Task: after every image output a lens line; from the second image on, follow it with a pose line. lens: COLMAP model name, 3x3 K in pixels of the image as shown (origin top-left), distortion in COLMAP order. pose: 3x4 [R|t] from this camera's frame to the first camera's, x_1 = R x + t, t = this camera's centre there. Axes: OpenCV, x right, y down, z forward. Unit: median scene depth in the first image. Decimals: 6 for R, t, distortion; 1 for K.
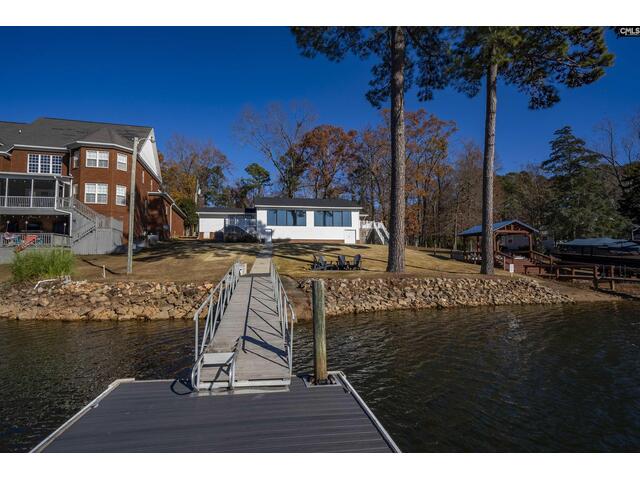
lens RADIAL K [[347.6, 0, 316.2], [0, 347.6, 239.9], [0, 0, 1]] dist [0.018576, 0.000212]
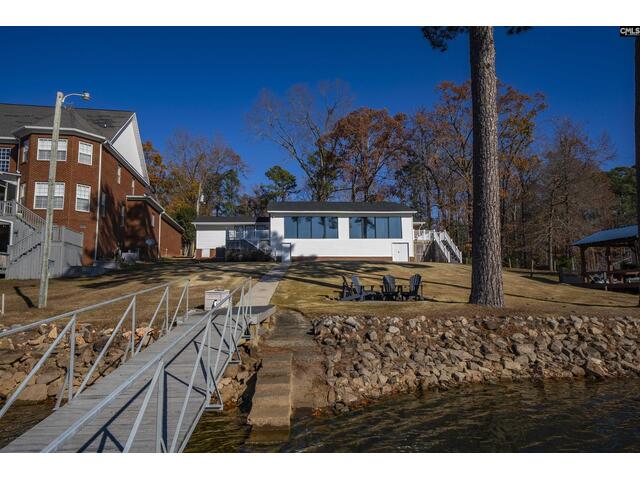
lens RADIAL K [[417.8, 0, 314.8], [0, 417.8, 240.0], [0, 0, 1]] dist [0.024991, 0.002129]
pose [[0.994888, -0.015845, -0.099729, 0.009471], [0.010449, 0.998465, -0.054398, 0.010414], [0.100438, 0.053077, 0.993527, 0.135294]]
